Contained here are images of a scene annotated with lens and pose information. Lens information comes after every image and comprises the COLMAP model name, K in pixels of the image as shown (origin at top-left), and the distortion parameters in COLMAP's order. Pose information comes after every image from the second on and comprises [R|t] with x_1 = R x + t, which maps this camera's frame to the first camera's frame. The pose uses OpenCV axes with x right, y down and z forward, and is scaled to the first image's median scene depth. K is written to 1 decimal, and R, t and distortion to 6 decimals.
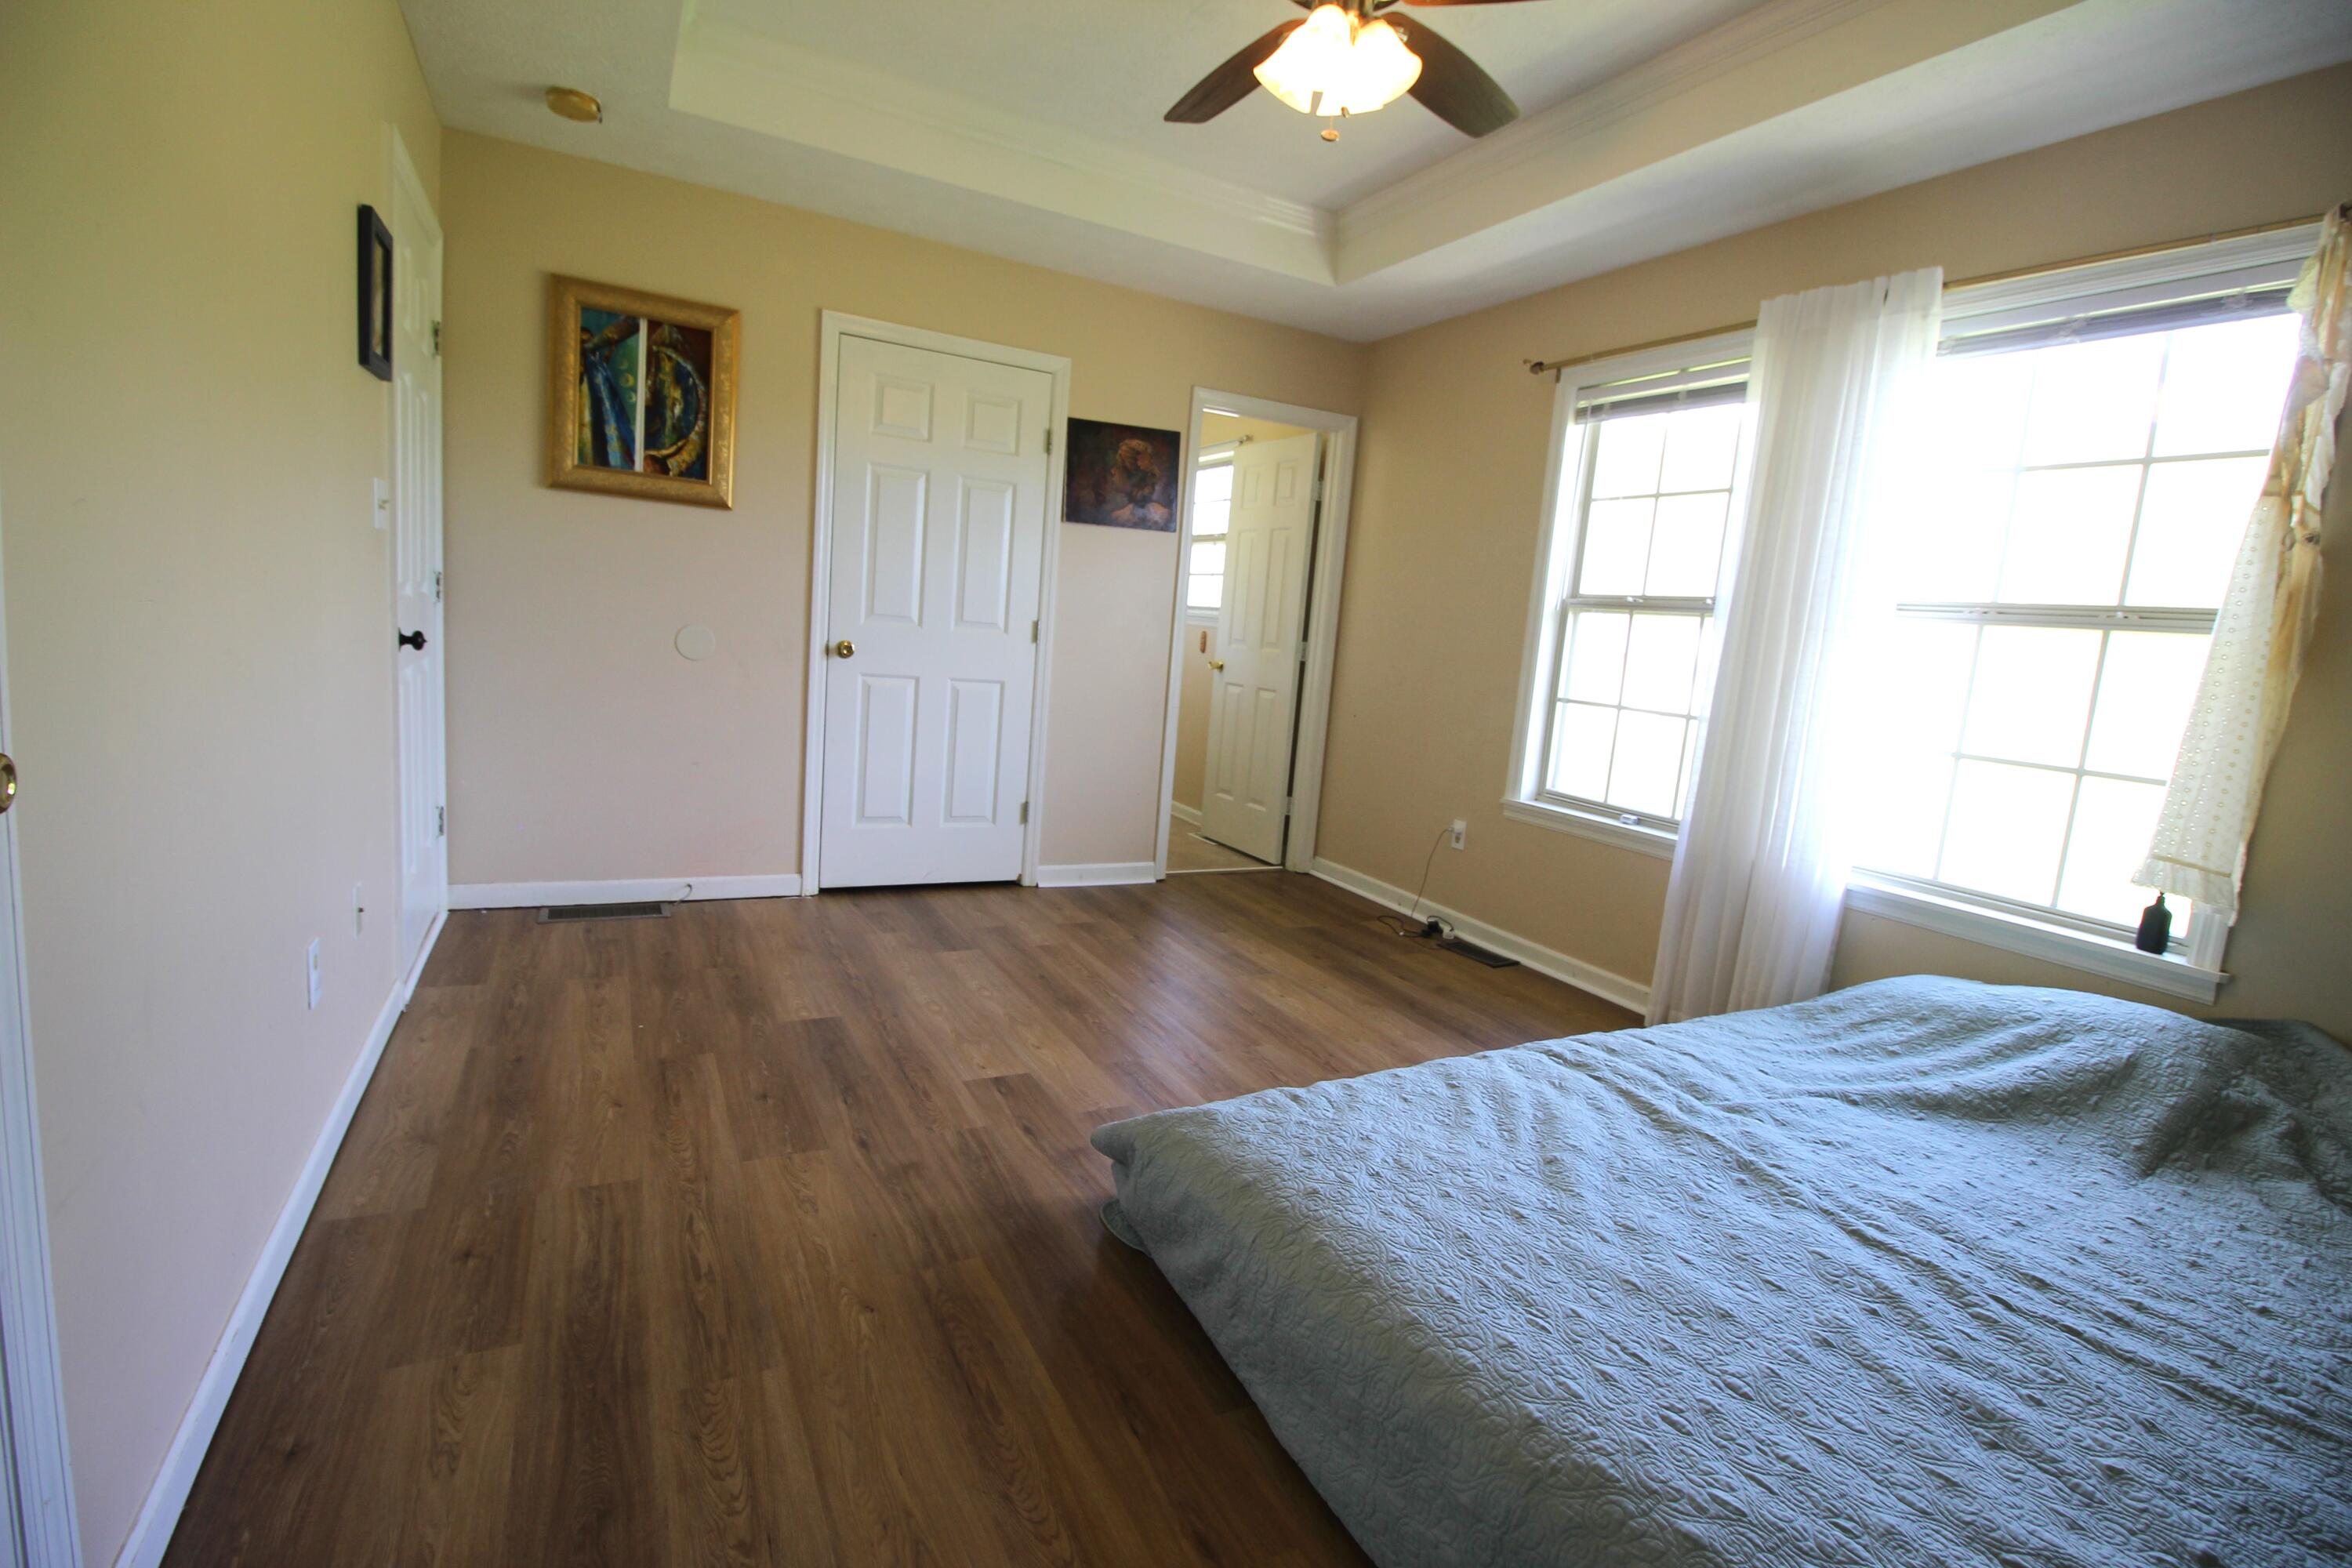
lens RADIAL K [[1076.8, 0, 1171.4], [0, 1076.8, 769.6], [0, 0, 1]] dist [0.003351, -0.014813]
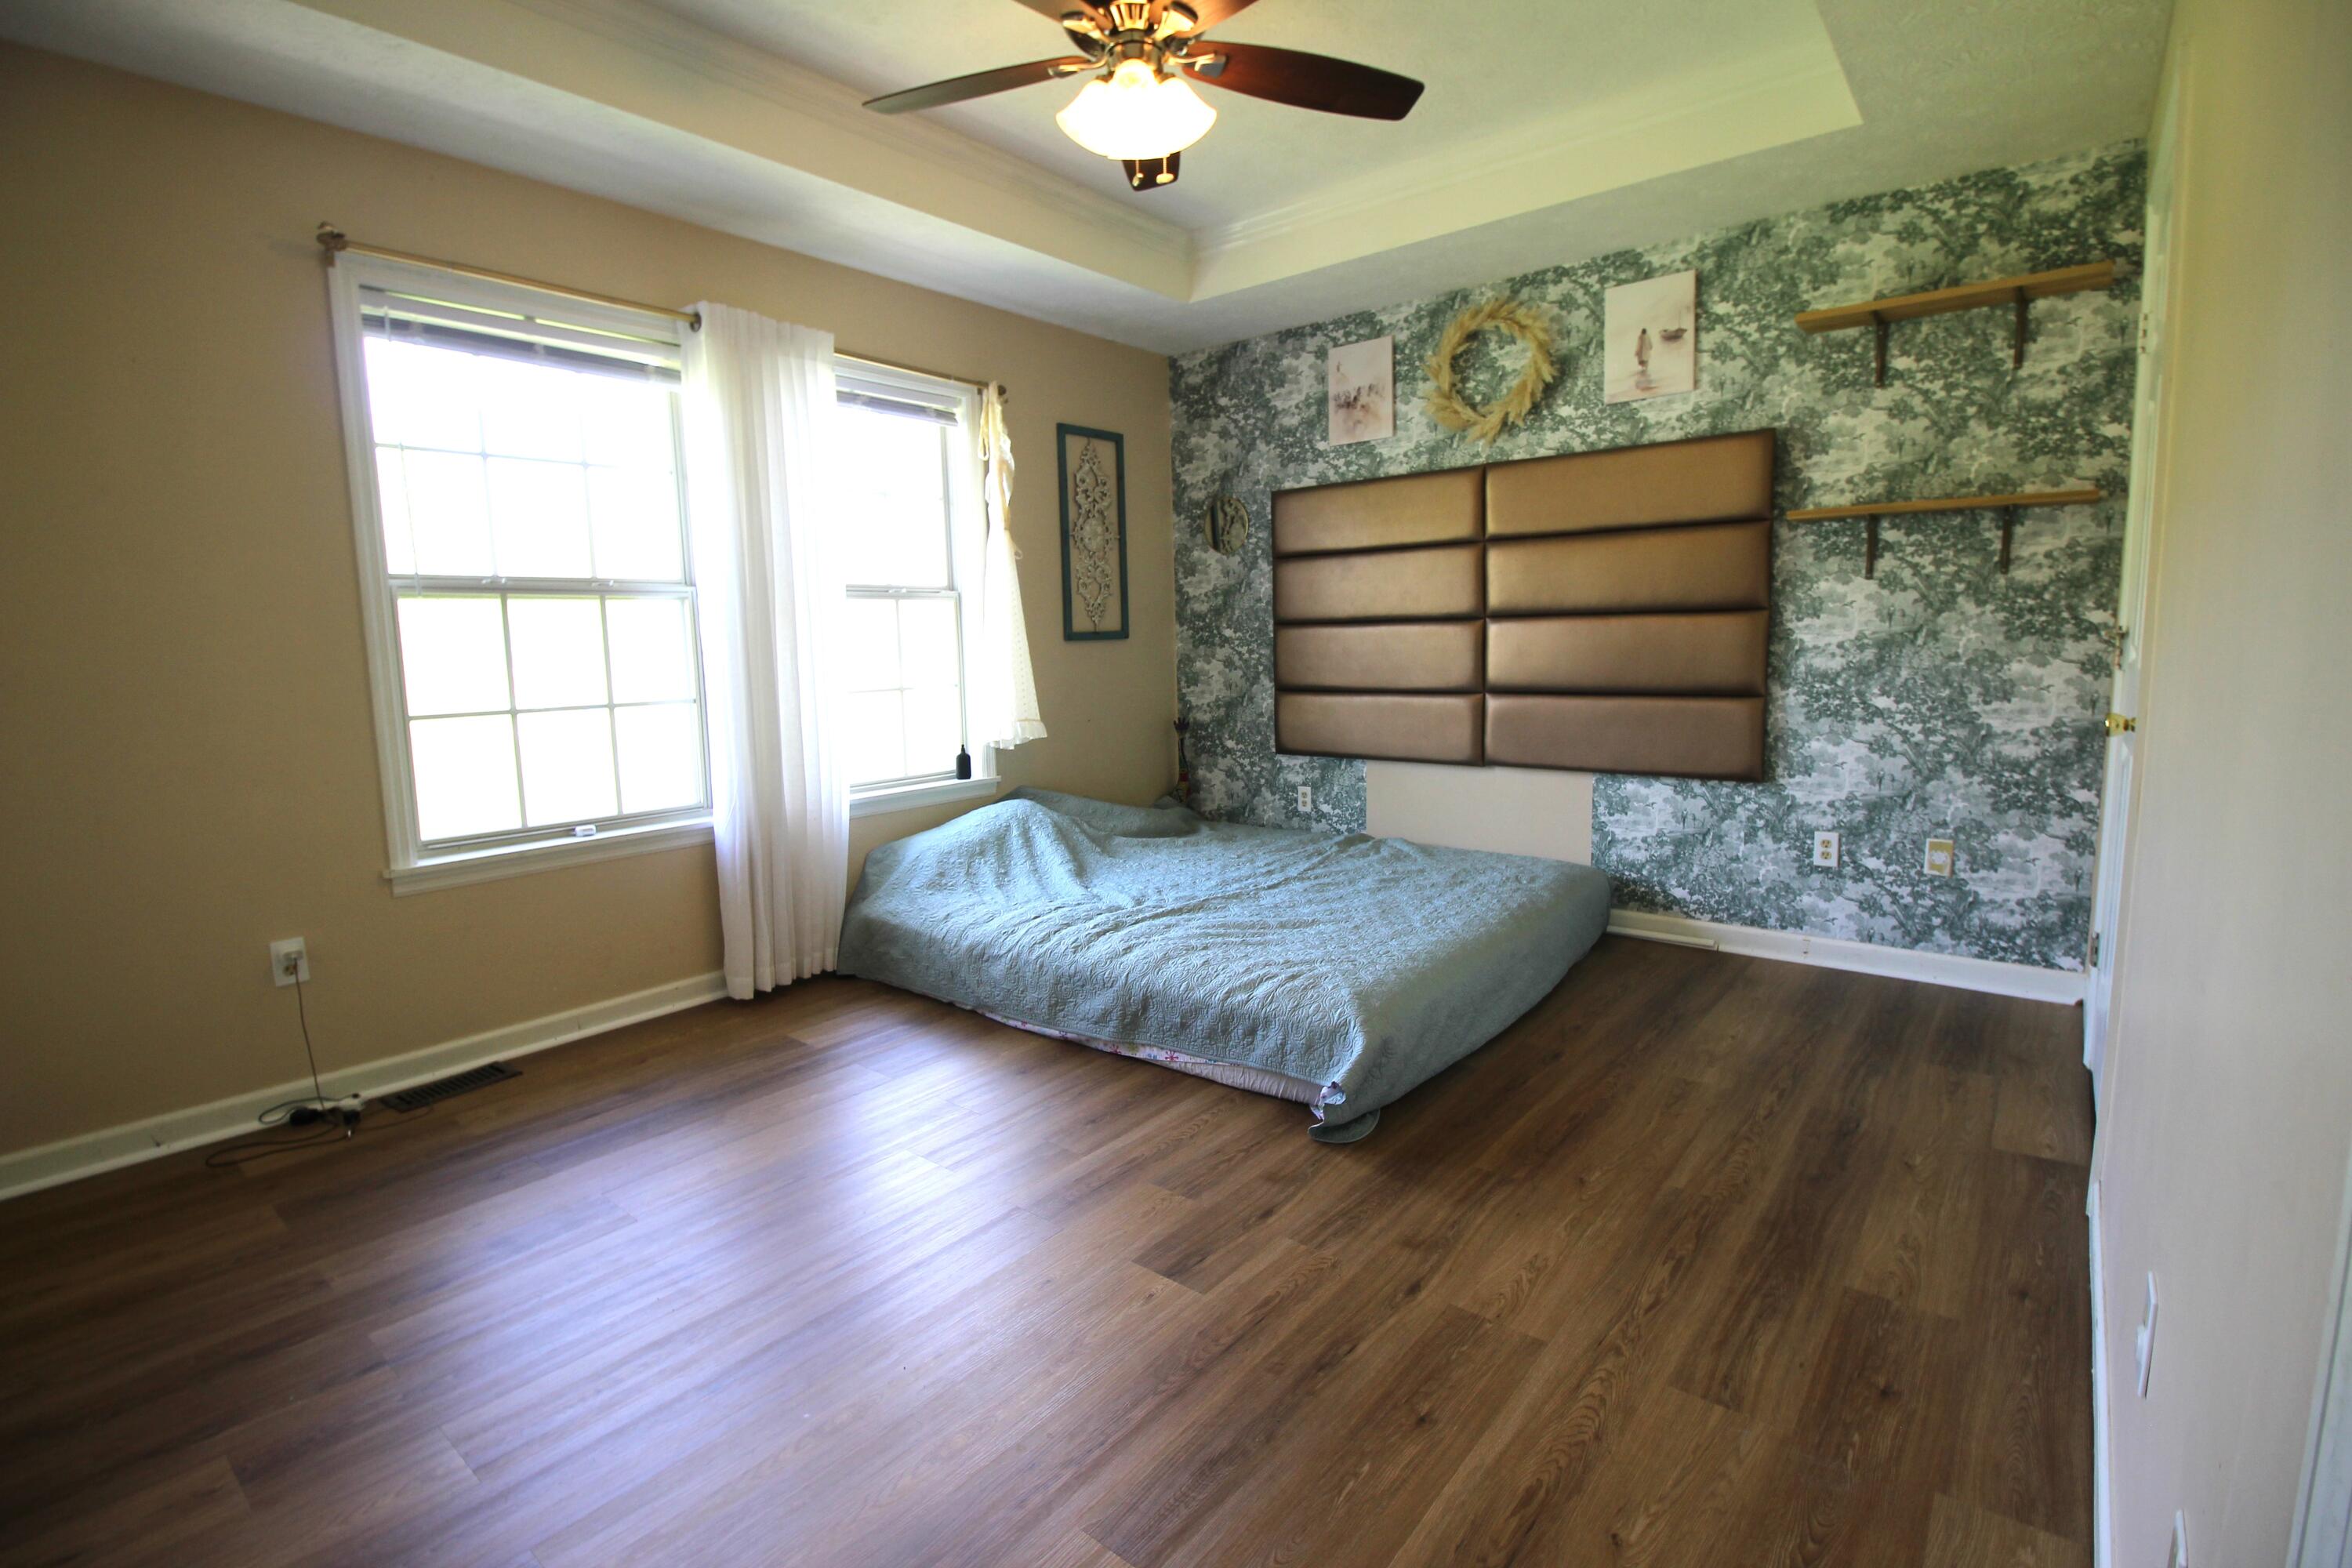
lens RADIAL K [[1076.8, 0, 1171.4], [0, 1076.8, 769.6], [0, 0, 1]] dist [0.003351, -0.014813]
pose [[-0.384572, -0.193271, 0.902635, -0.829510], [0.115000, 0.960187, 0.254591, -0.258702], [-0.915904, 0.201711, -0.347035, 1.281898]]
